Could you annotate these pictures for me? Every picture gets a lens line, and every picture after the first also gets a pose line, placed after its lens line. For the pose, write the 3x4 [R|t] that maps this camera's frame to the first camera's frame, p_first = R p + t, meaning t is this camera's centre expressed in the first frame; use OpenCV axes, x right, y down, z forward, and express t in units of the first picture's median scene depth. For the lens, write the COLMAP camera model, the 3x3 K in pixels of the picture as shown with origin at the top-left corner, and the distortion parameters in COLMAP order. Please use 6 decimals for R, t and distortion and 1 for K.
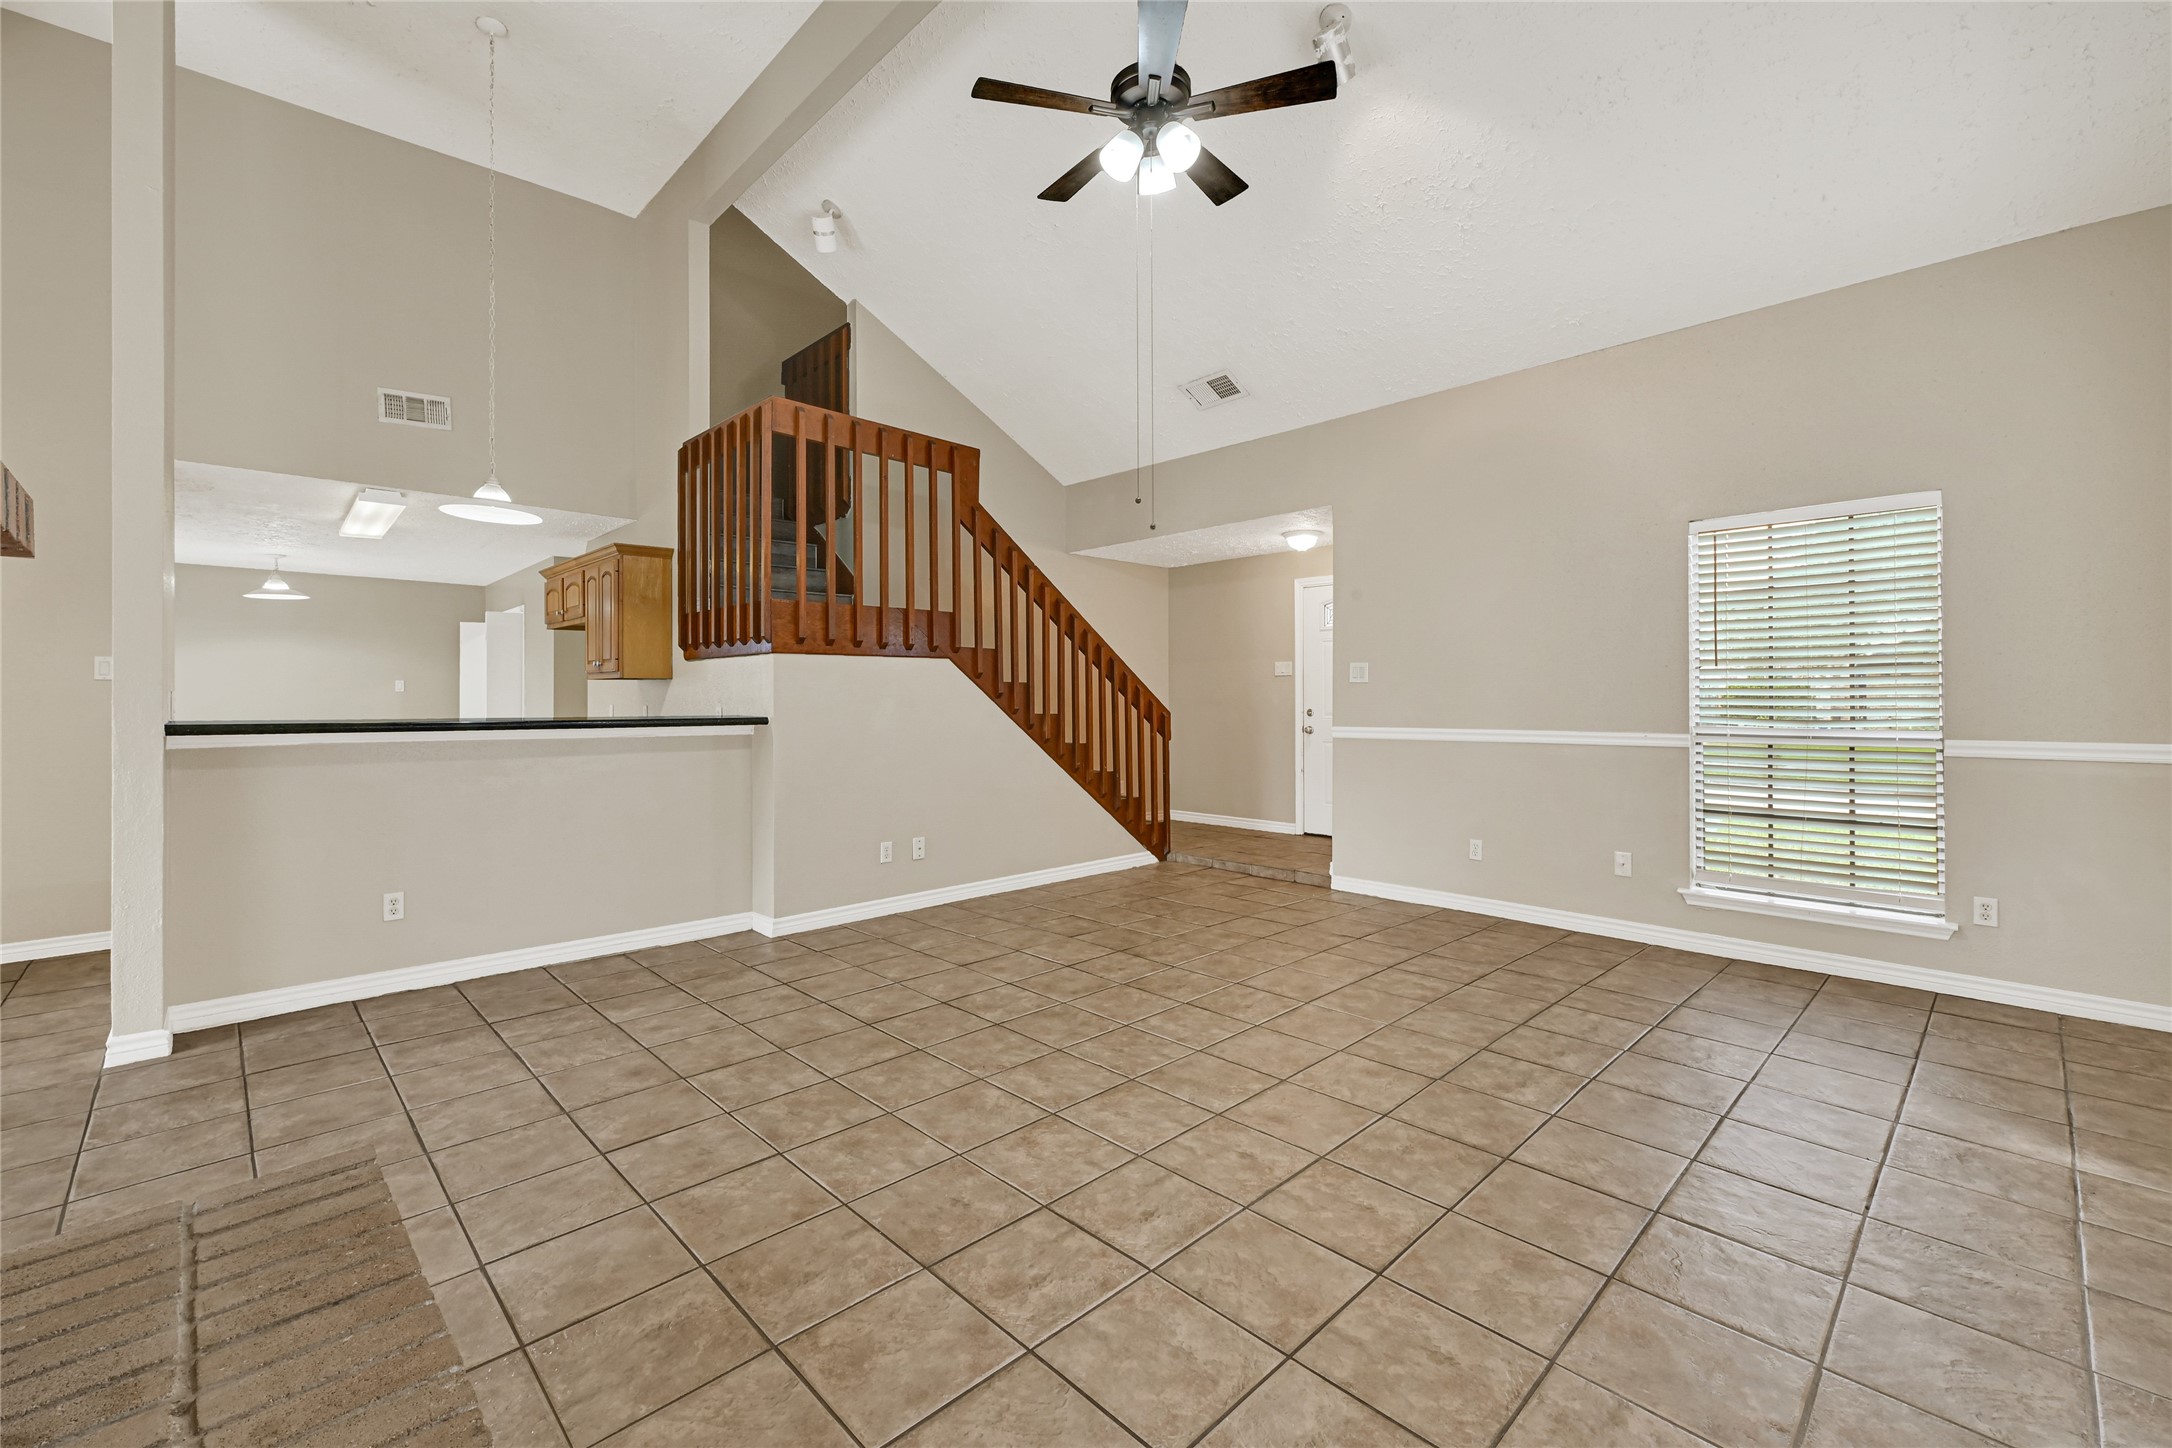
lens RADIAL K [[912.7, 0, 1068.9], [0, 912.7, 688.0], [0, 0, 1]] dist [0.007224, 0.000195]
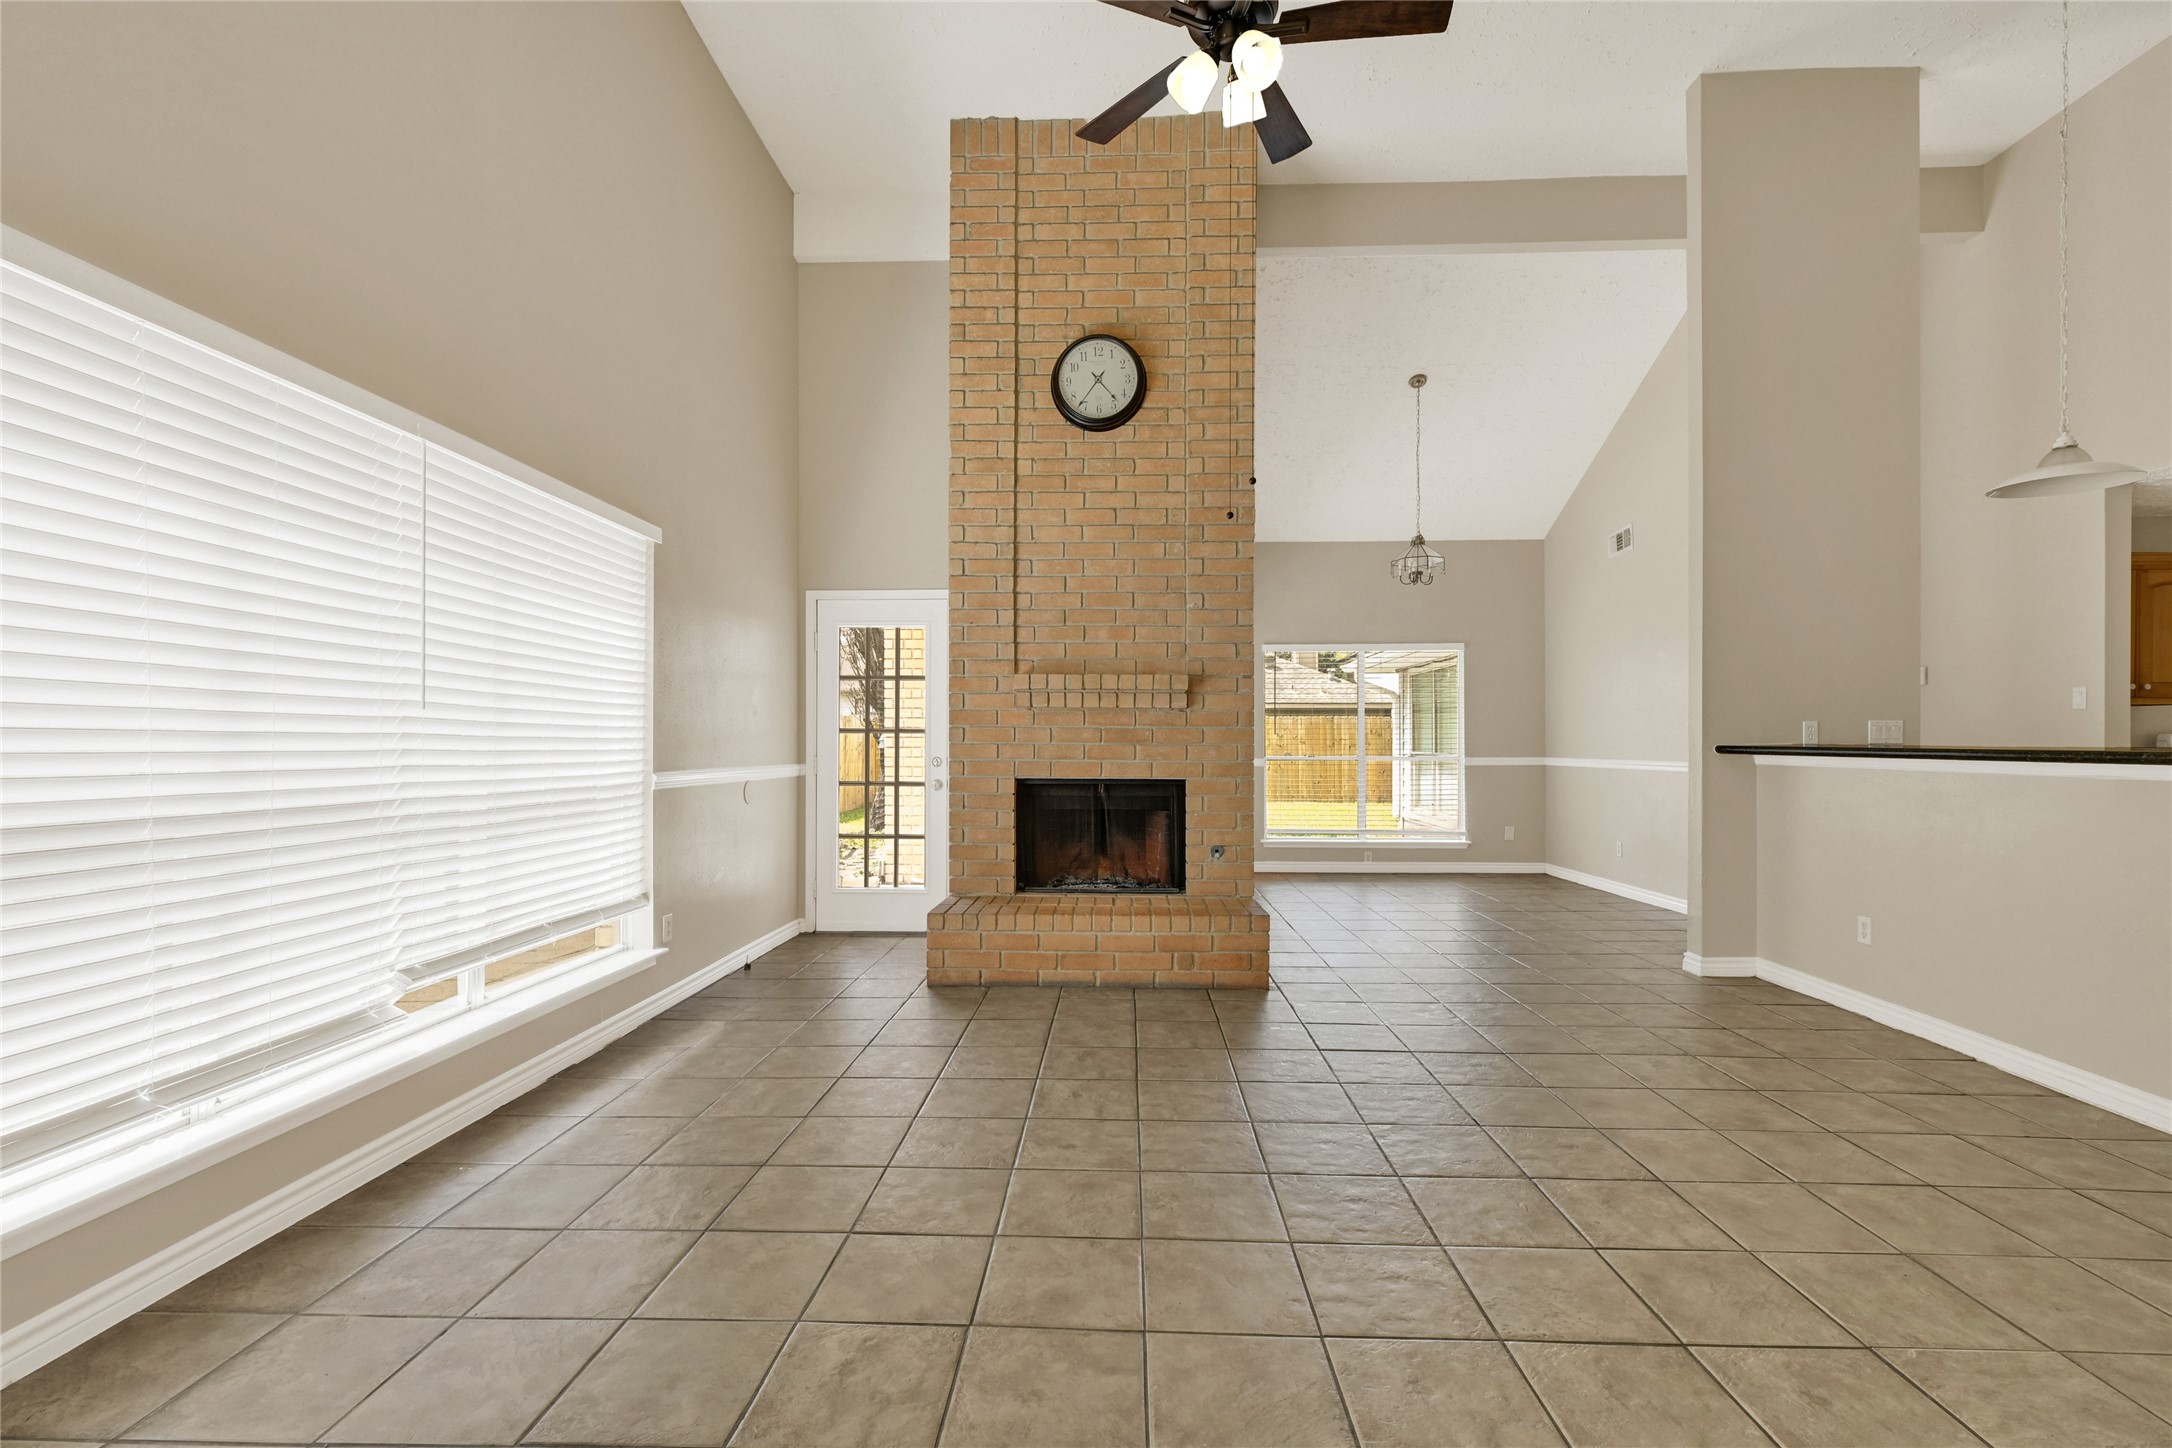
lens RADIAL K [[925.7, 0, 1093.5], [0, 925.7, 742.4], [0, 0, 1]] dist [0.000315, -0.000306]
pose [[-0.712411, 0.002248, -0.701759, 0.688894], [0.007881, 0.999957, -0.004797, 0.034116], [0.701718, -0.008948, -0.712398, 1.329437]]
